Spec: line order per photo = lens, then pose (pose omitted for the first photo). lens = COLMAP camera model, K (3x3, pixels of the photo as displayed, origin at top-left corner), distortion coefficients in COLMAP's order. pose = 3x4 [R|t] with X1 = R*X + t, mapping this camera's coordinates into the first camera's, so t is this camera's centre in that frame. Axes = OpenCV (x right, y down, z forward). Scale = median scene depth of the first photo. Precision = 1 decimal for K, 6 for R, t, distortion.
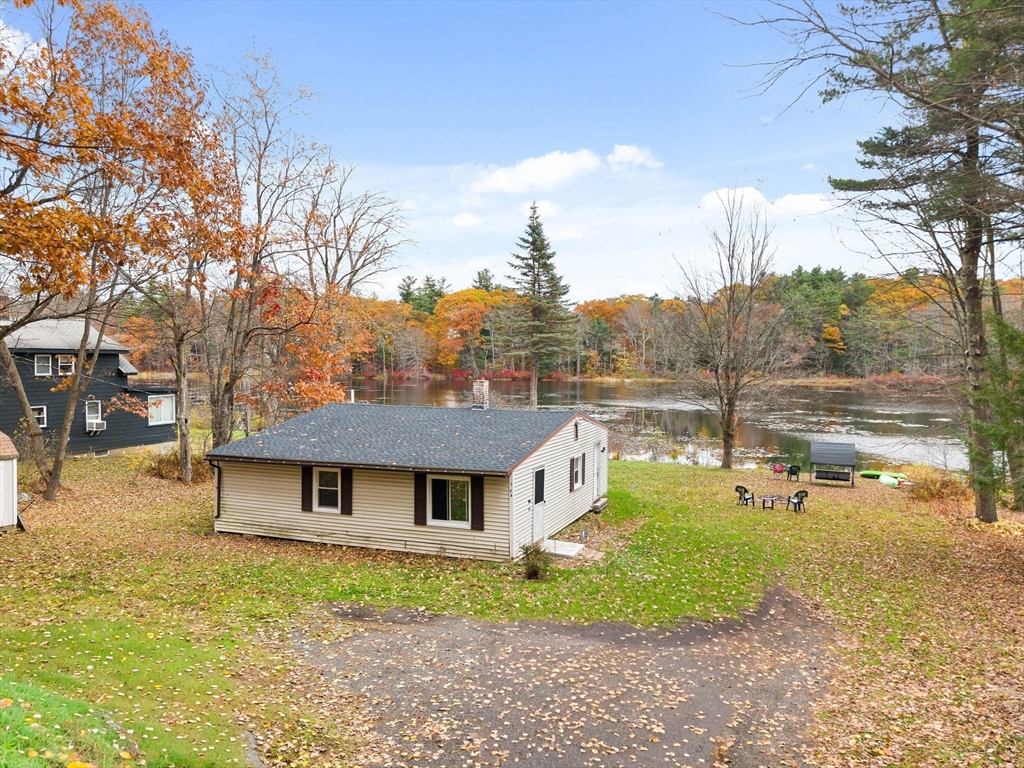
lens RADIAL K [[681.3, 0, 512.0], [0, 681.3, 384.0], [0, 0, 1]] dist [0.079098, -0.107174]
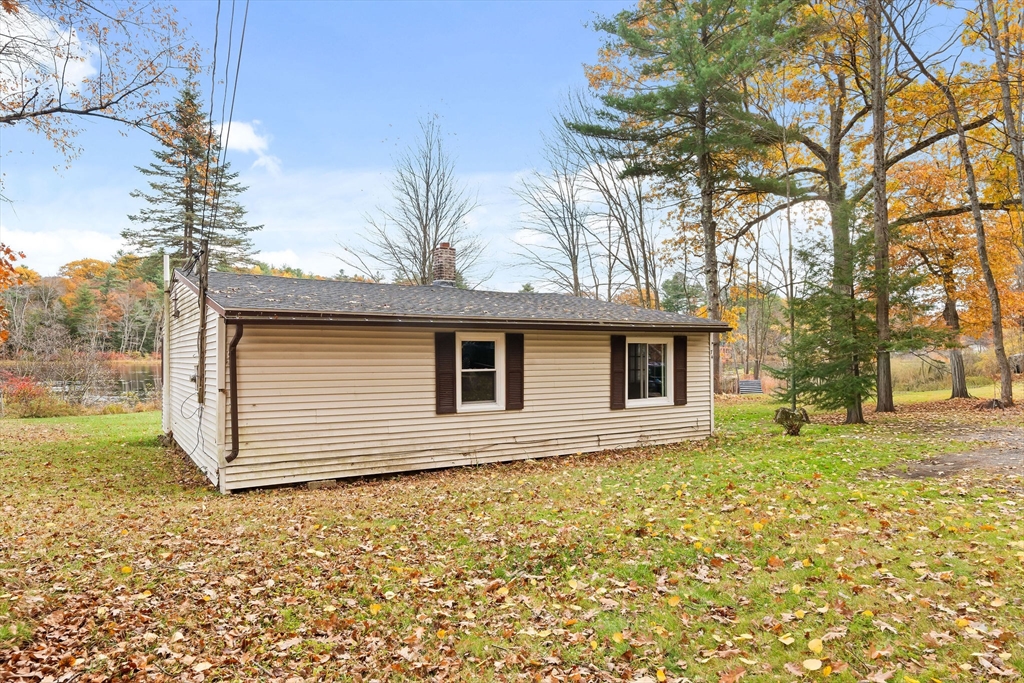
lens RADIAL K [[658.0, 0, 508.8], [0, 658.0, 365.3], [0, 0, 1]] dist [0.000934, -0.000530]
pose [[0.596551, -0.018781, 0.802356, -0.709501], [0.028188, 0.999600, 0.002441, 0.149078], [-0.802080, 0.021161, 0.596841, 0.654048]]
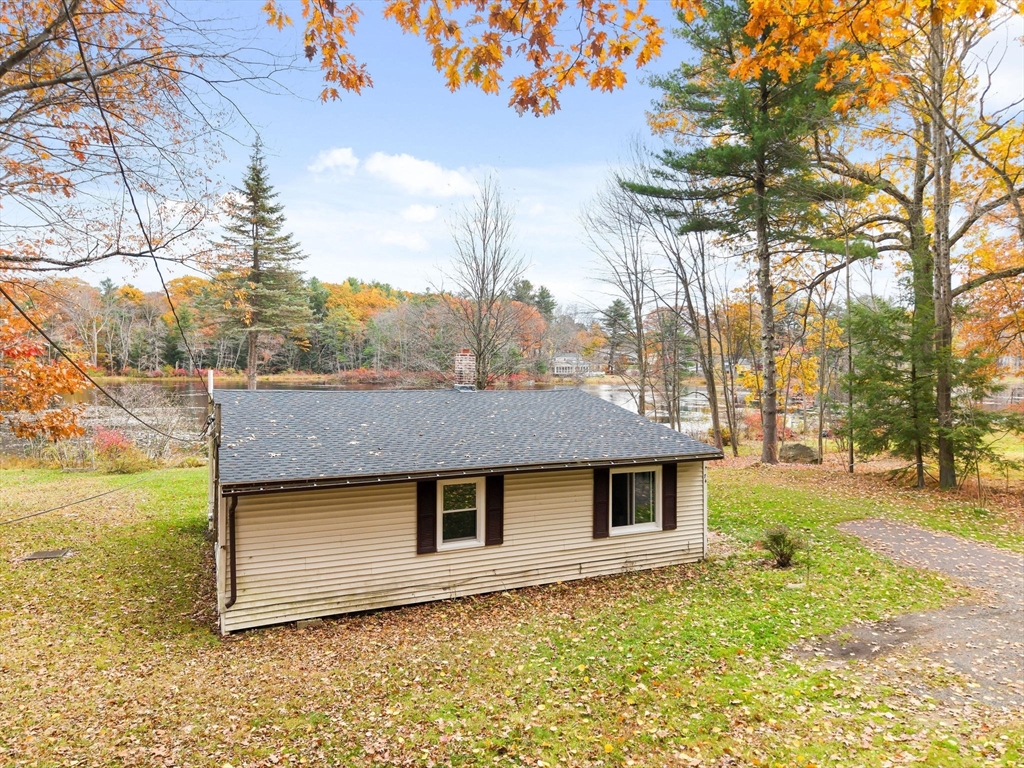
lens RADIAL K [[681.3, 0, 512.0], [0, 681.3, 384.0], [0, 0, 1]] dist [0.079098, -0.107174]
pose [[0.697854, -0.019716, 0.715968, -0.698404], [0.018890, 0.999780, 0.009120, 0.028674], [-0.715991, 0.007160, 0.698073, 0.523288]]
